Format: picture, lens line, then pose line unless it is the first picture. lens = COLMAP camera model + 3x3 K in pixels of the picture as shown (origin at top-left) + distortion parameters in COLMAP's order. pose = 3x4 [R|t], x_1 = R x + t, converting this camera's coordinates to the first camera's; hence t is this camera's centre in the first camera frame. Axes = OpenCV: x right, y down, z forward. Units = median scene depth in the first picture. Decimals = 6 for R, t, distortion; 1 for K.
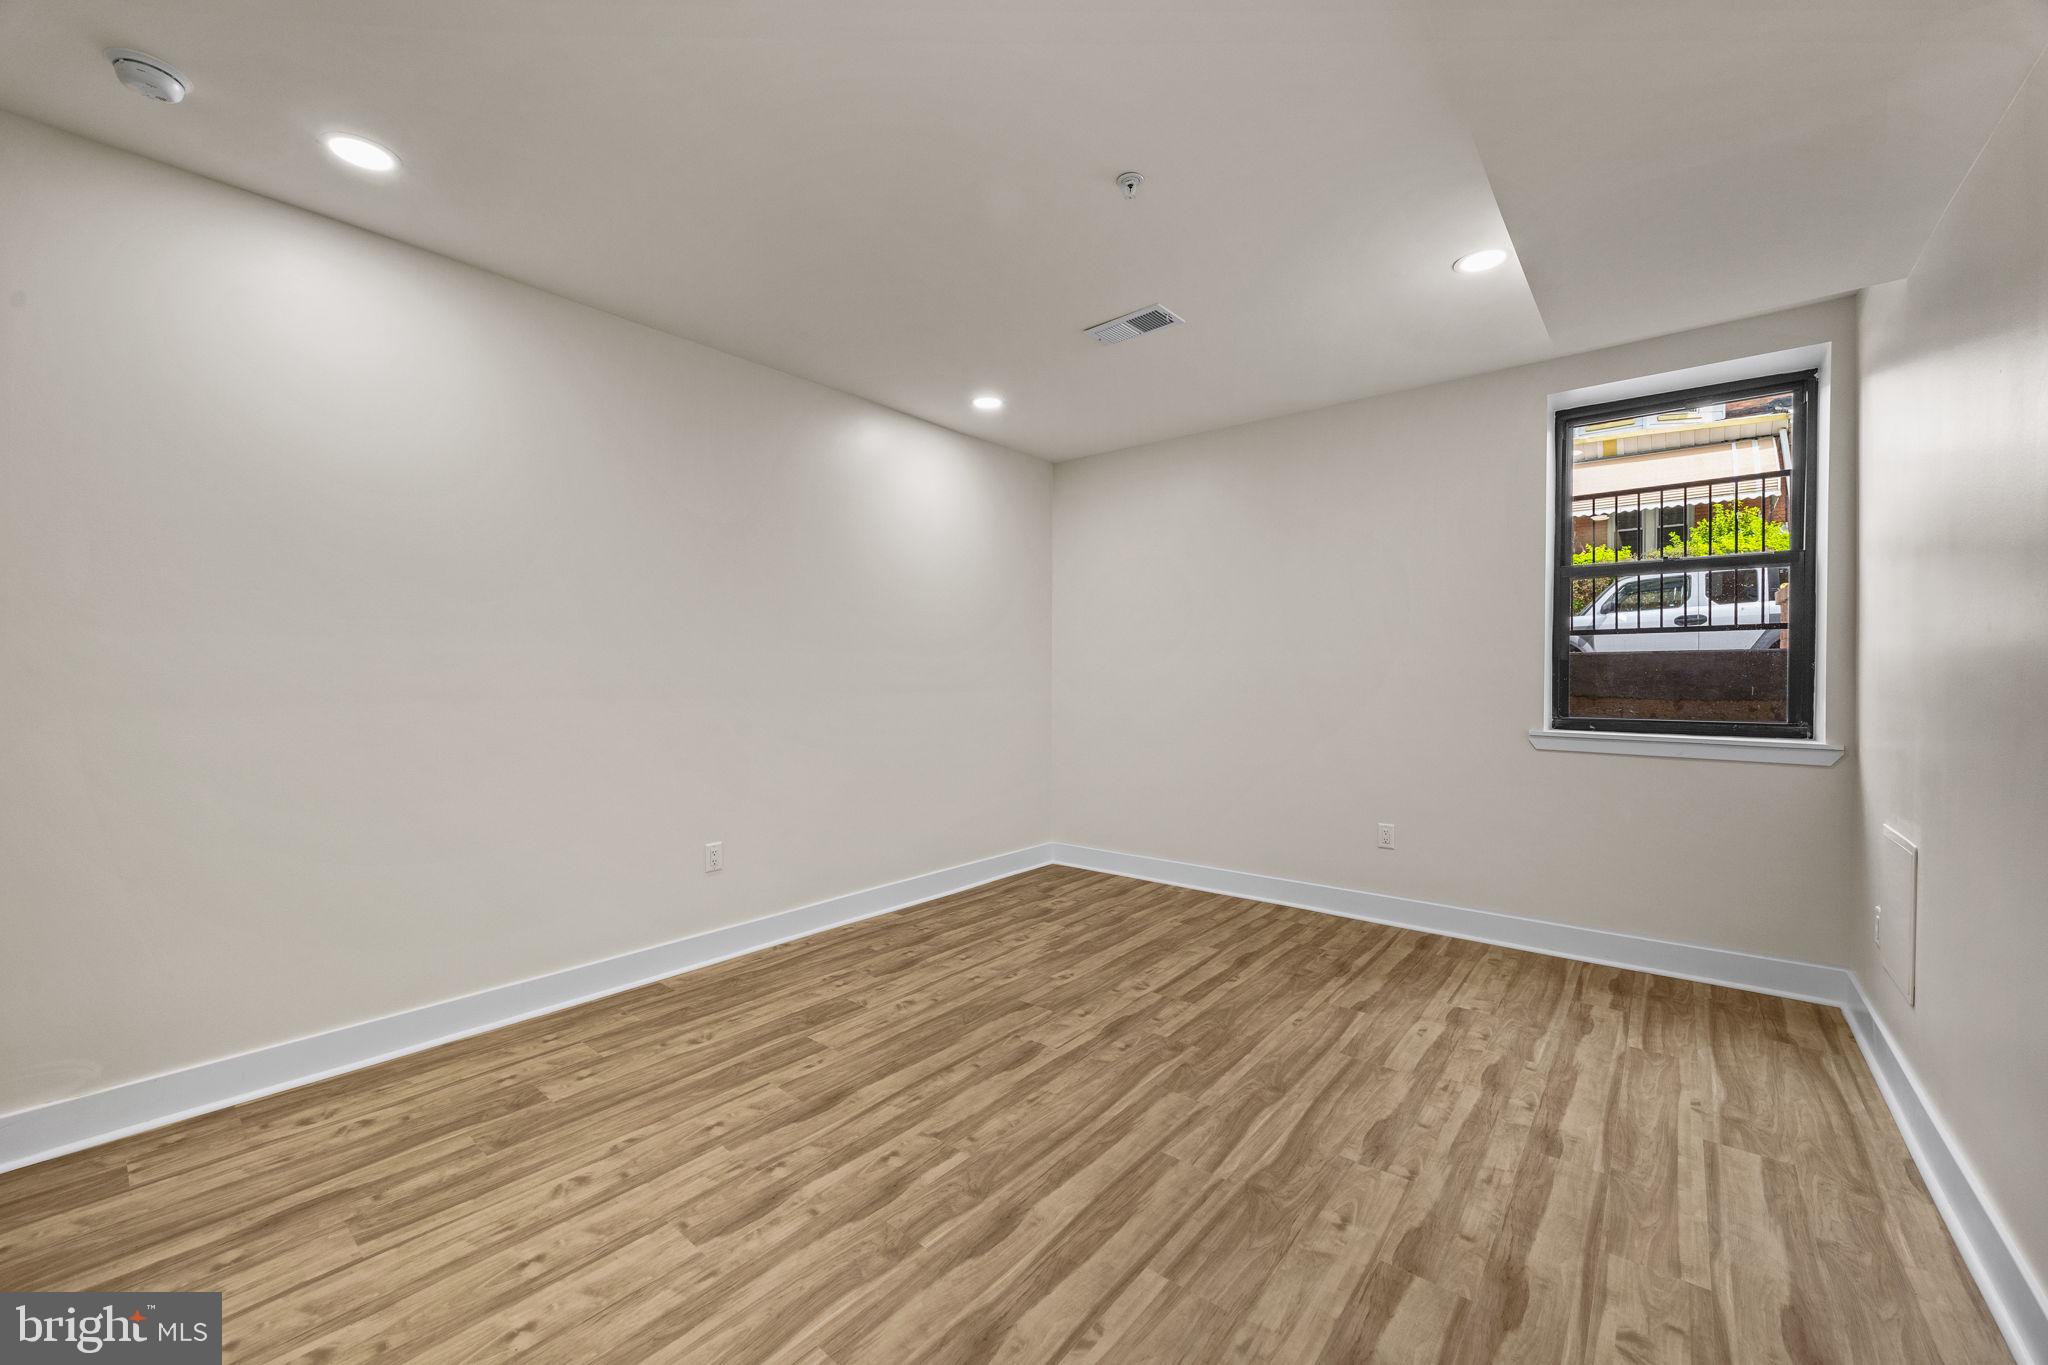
lens RADIAL K [[795.0, 0, 1029.2], [0, 795.0, 682.2], [0, 0, 1]] dist [-0.000270, 0.000019]
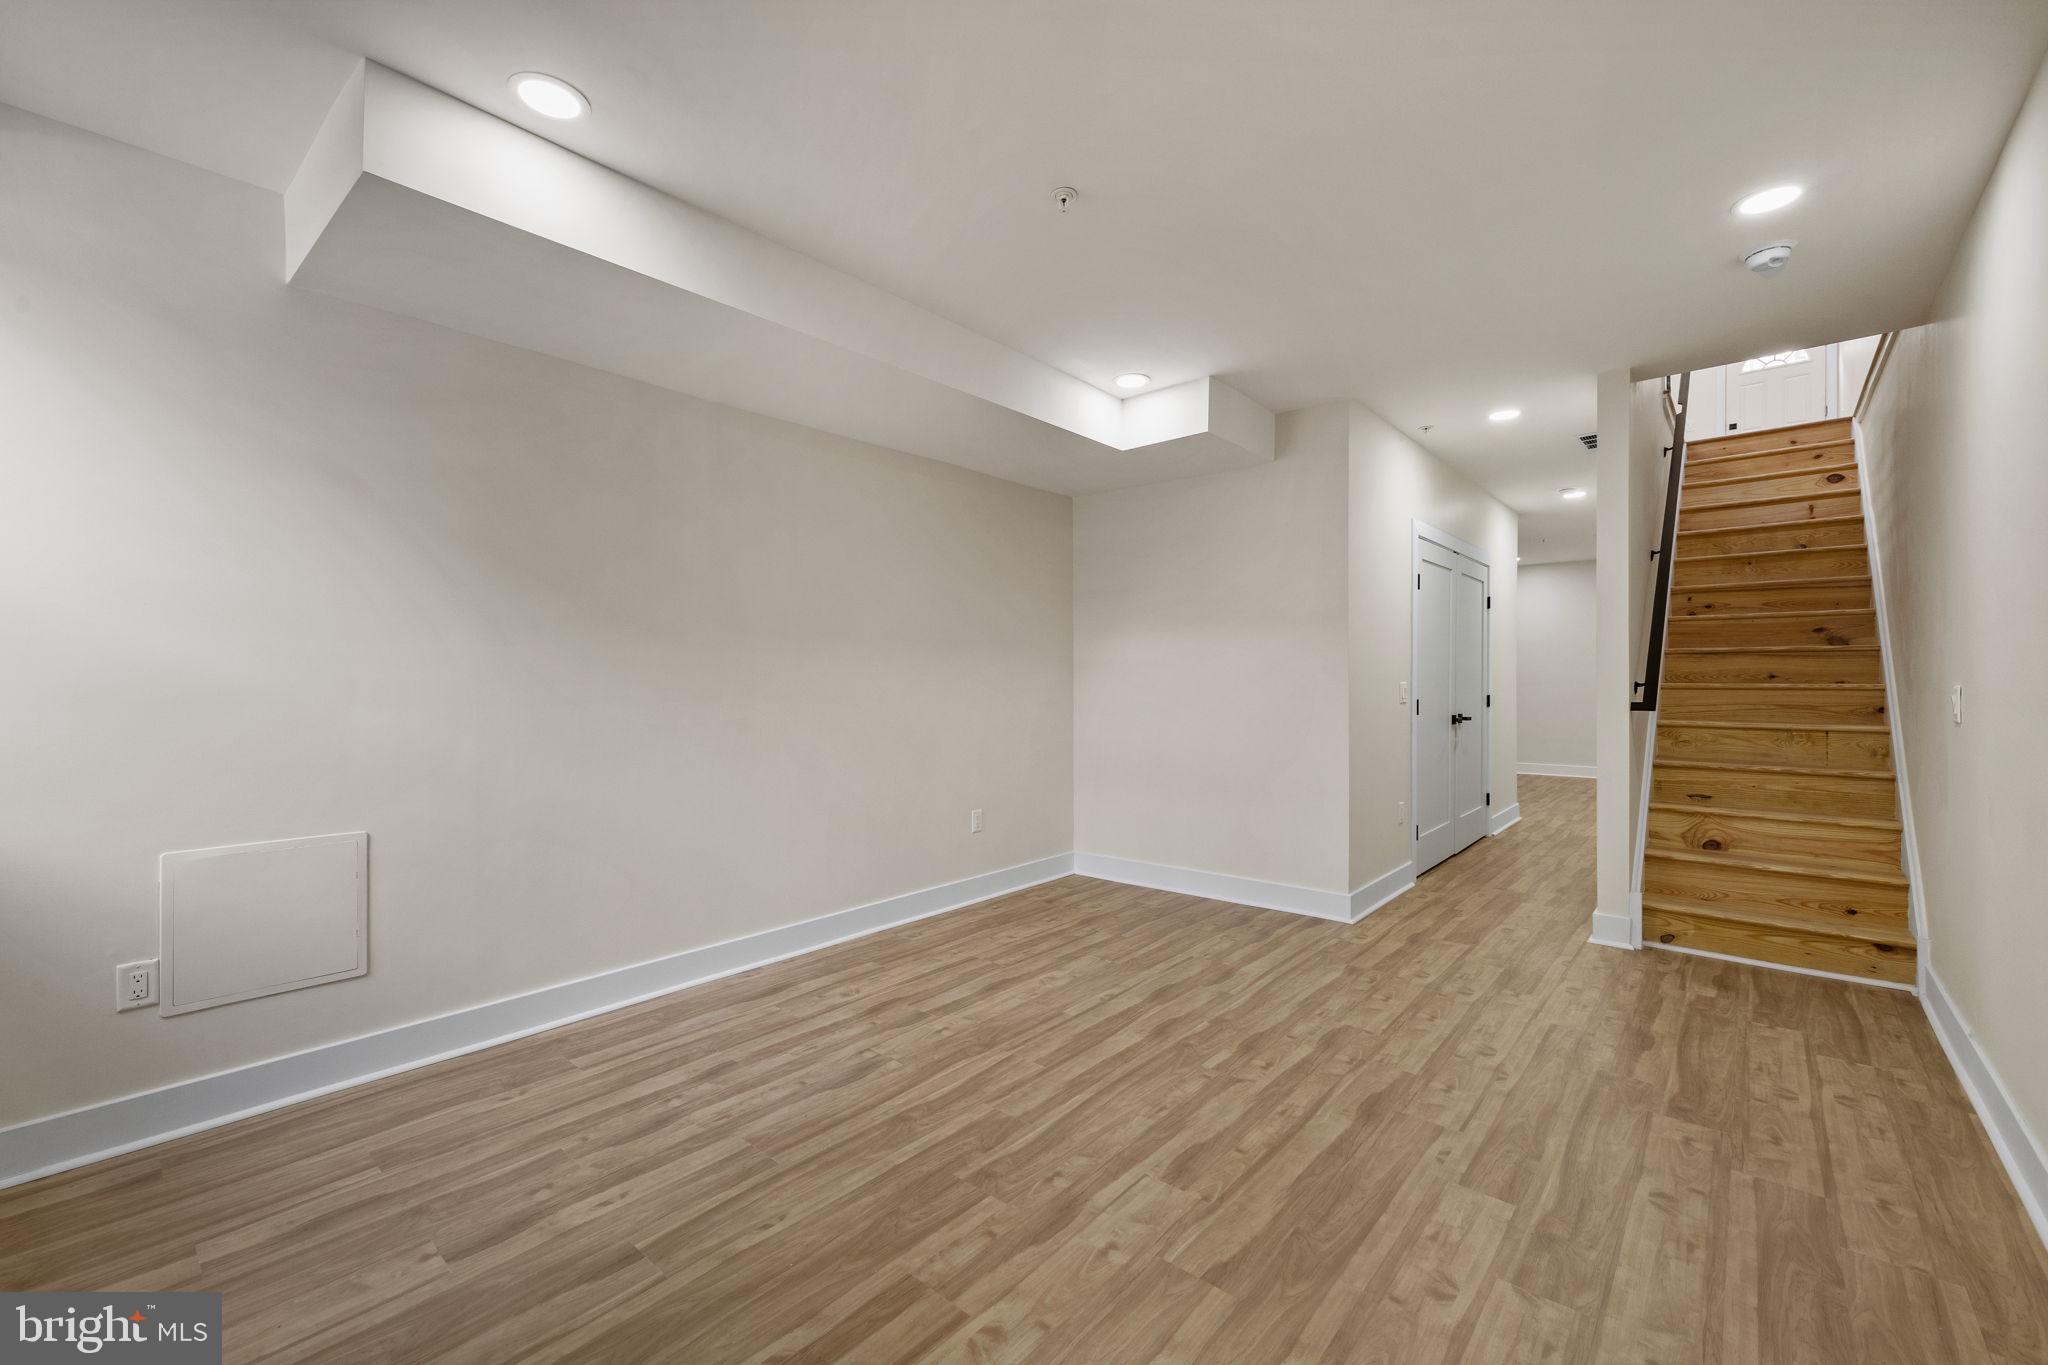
lens RADIAL K [[795.0, 0, 1017.7], [0, 795.0, 679.8], [0, 0, 1]] dist [-0.000270, 0.000019]
pose [[-0.998926, 0.001056, 0.046329, 0.135595], [0.001494, 0.999954, 0.009433, -0.015736], [-0.046317, 0.009492, -0.998882, 1.977188]]
